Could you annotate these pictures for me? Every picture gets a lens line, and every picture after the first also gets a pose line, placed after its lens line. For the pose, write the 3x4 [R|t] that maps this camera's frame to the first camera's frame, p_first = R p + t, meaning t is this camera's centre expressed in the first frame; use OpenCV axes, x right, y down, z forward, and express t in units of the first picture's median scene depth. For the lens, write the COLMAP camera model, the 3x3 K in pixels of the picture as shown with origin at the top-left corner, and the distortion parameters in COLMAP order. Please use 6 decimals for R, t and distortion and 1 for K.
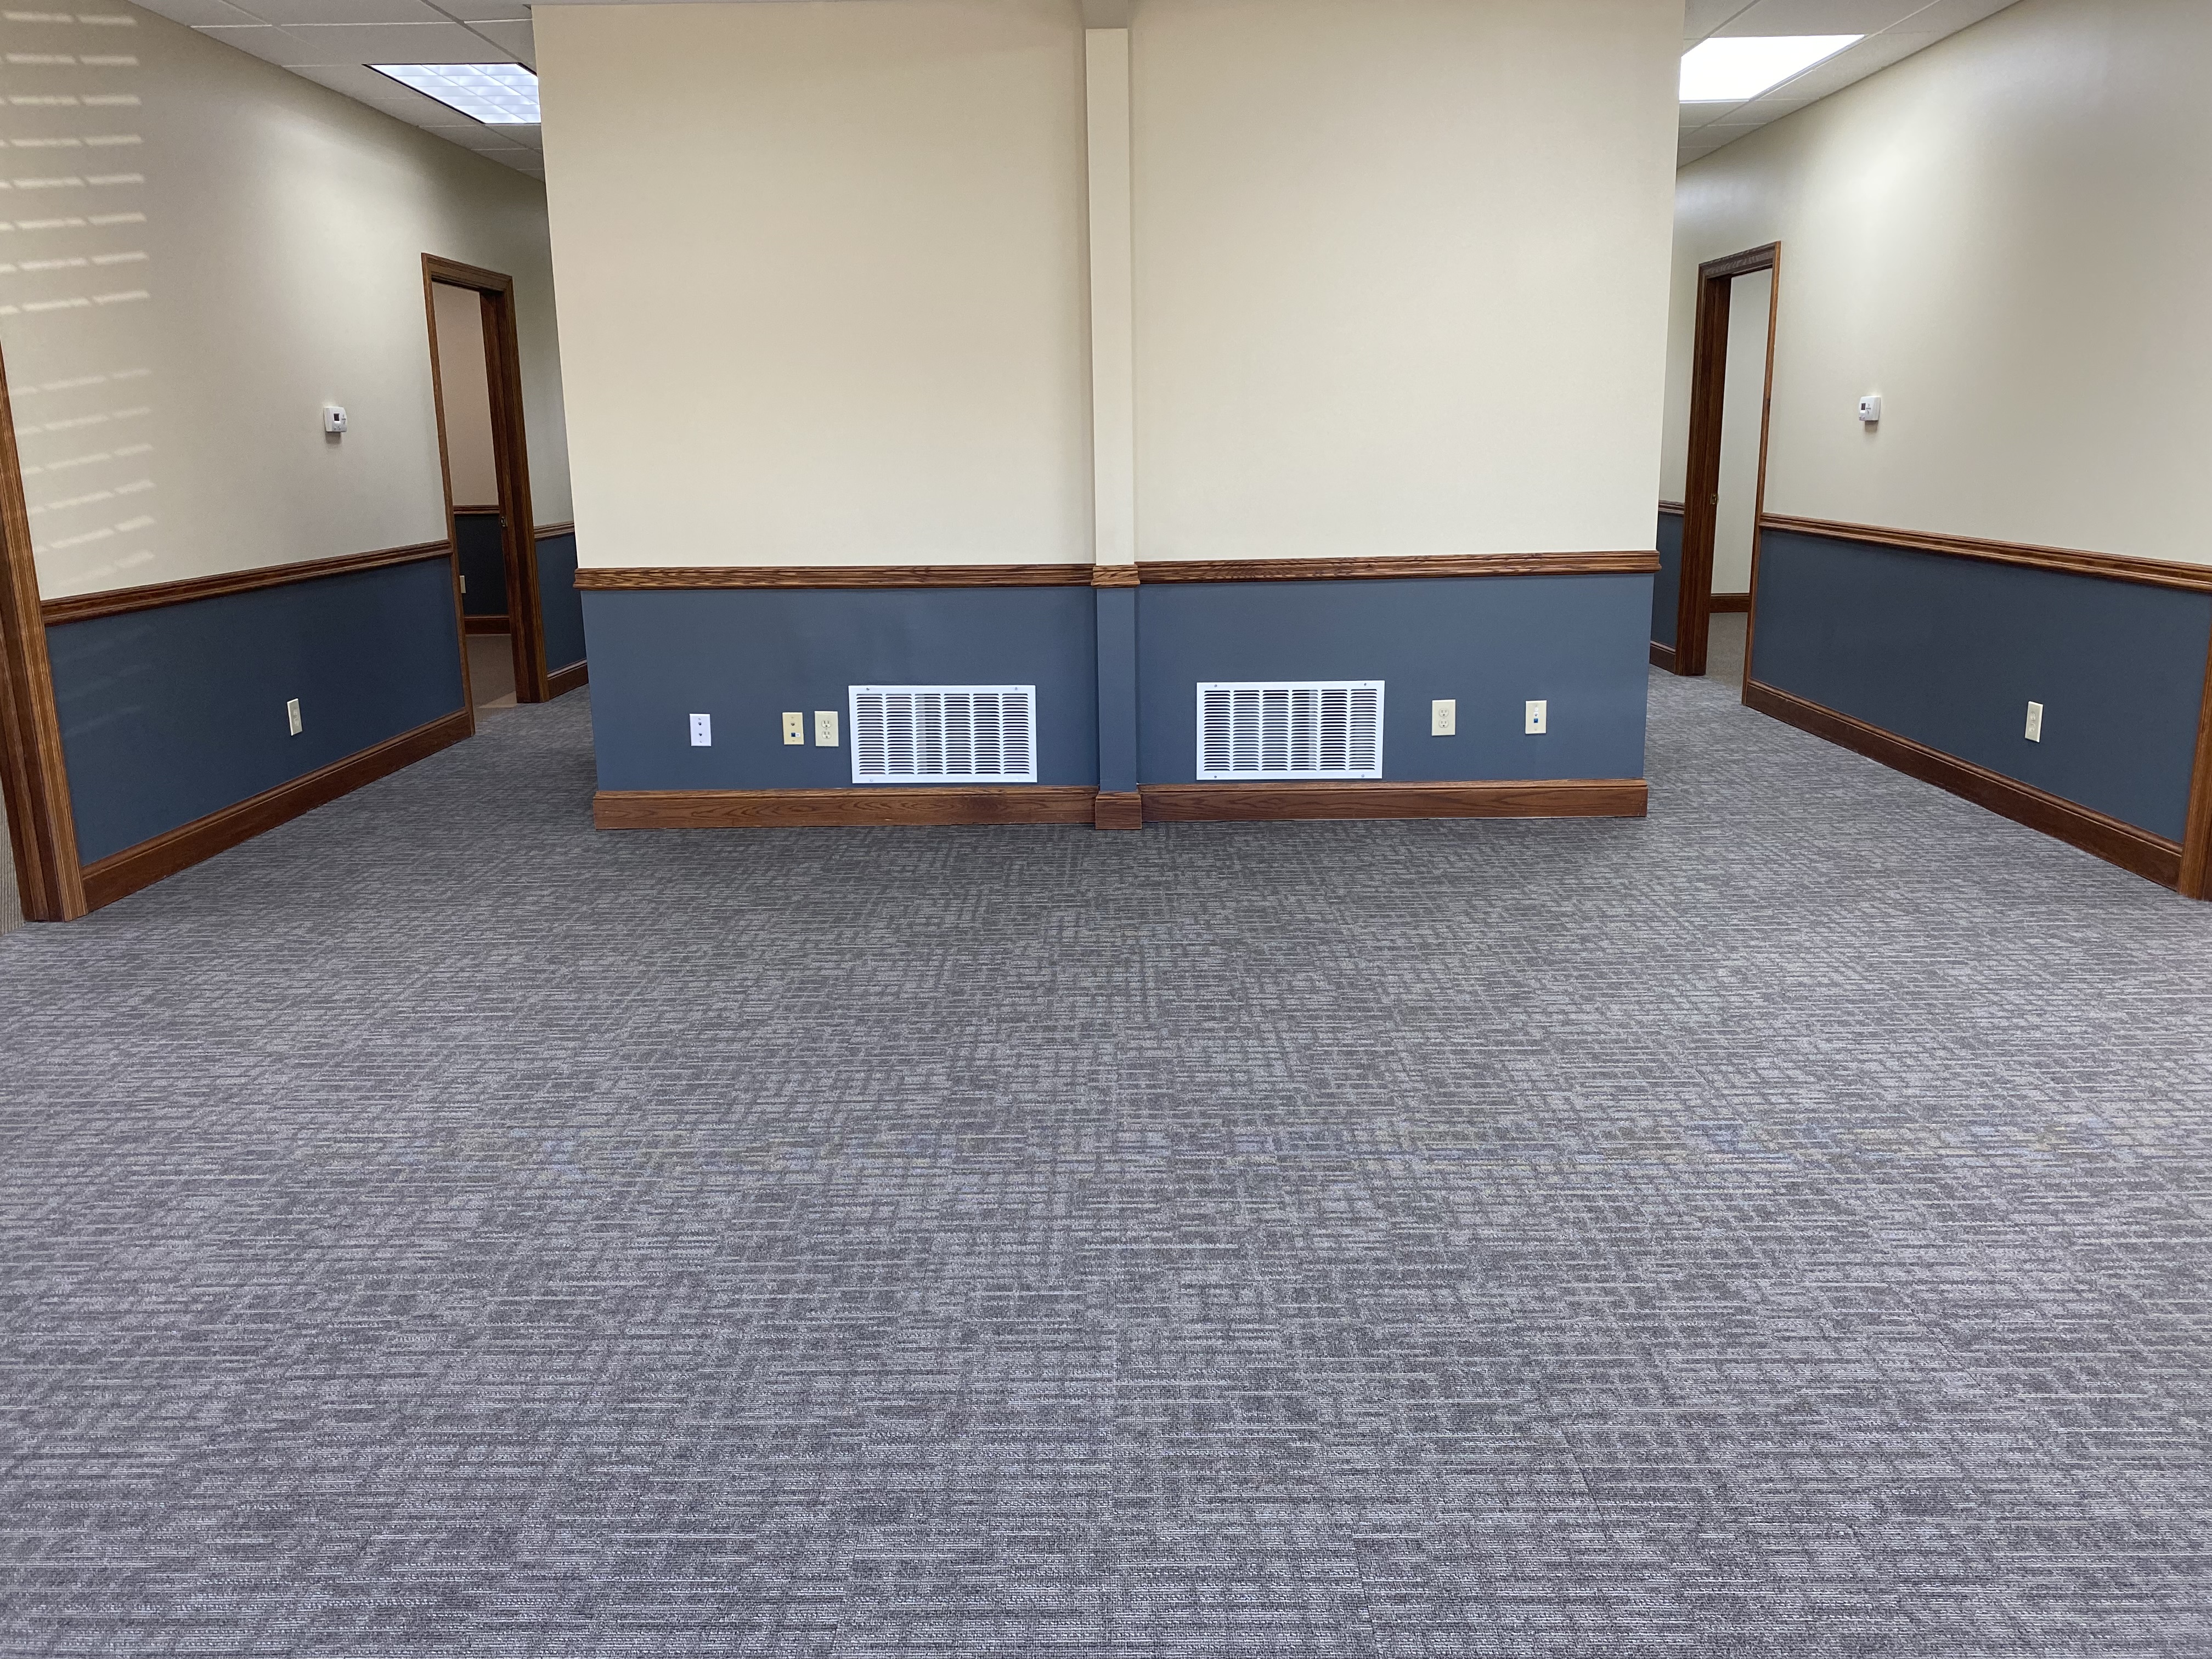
lens RADIAL K [[1717.8, 0, 1106.6], [0, 1717.8, 830.0], [0, 0, 1]] dist [-0.001548, -0.013982]
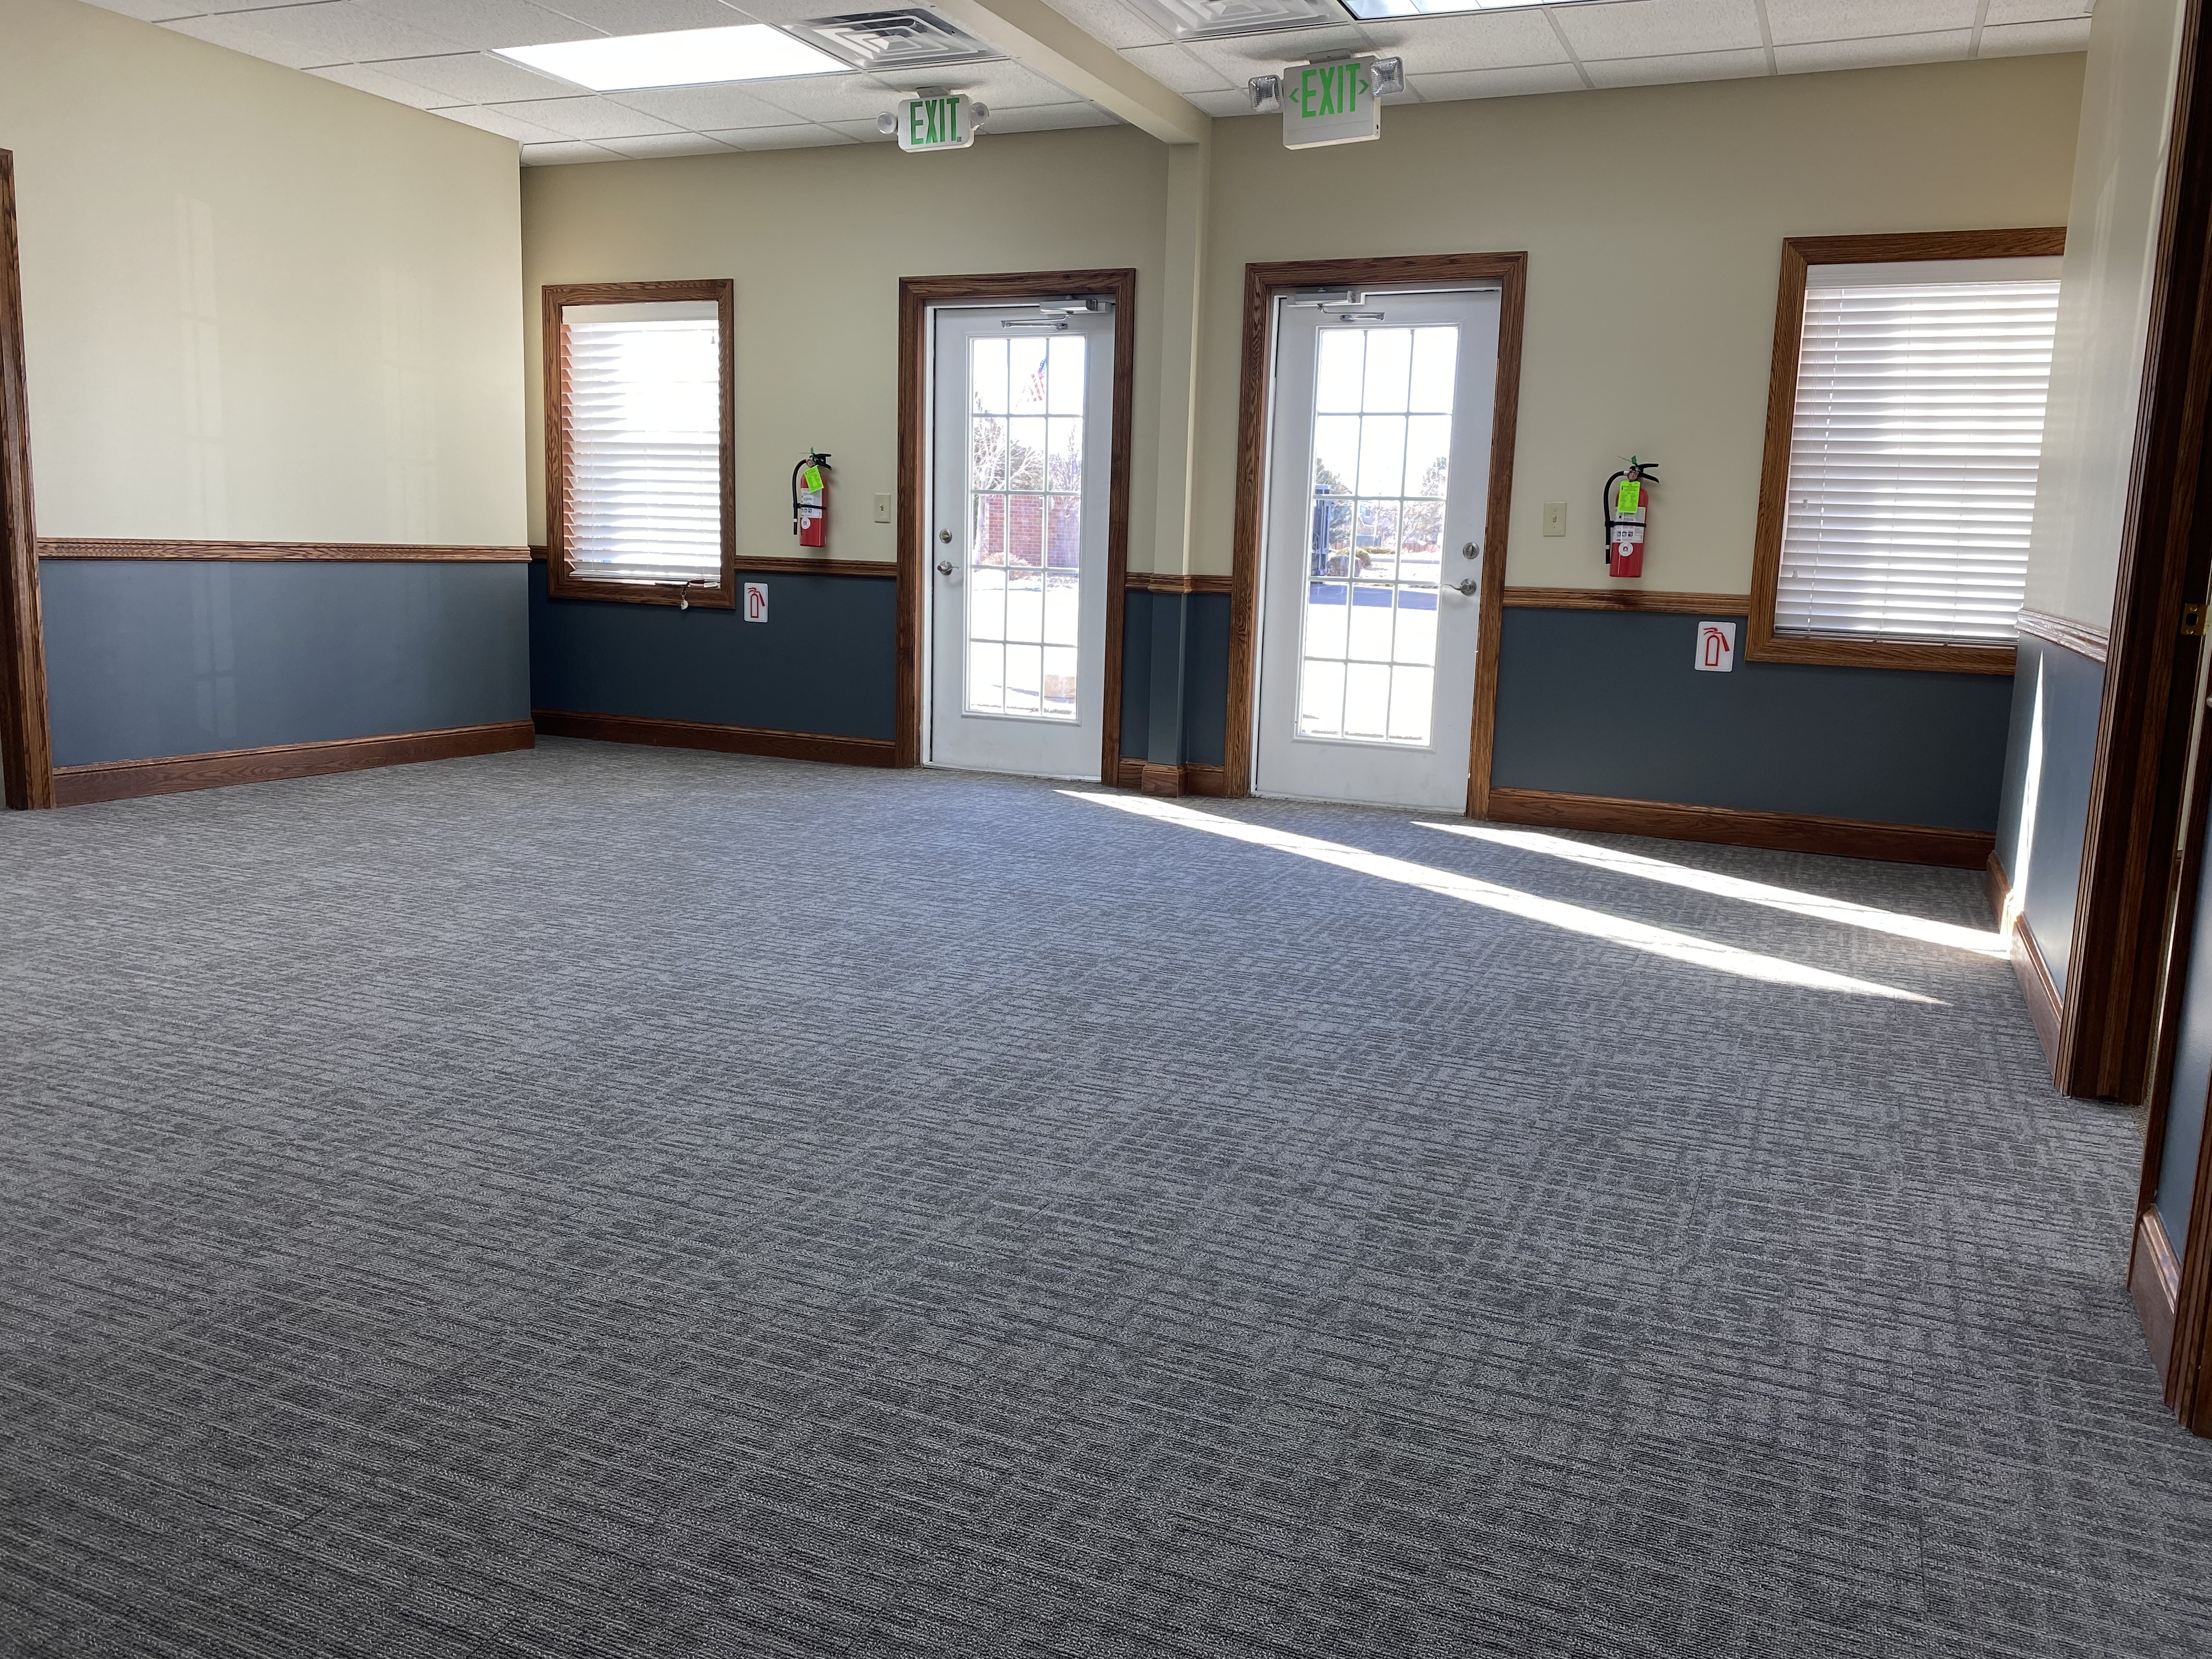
lens RADIAL K [[1717.8, 0, 1104.2], [0, 1717.8, 827.9], [0, 0, 1]] dist [-0.001548, -0.013982]
pose [[-0.919364, -0.080890, 0.385003, -0.700424], [0.065945, 0.933100, 0.353519, -0.287062], [-0.387842, 0.350402, -0.852524, 1.669843]]
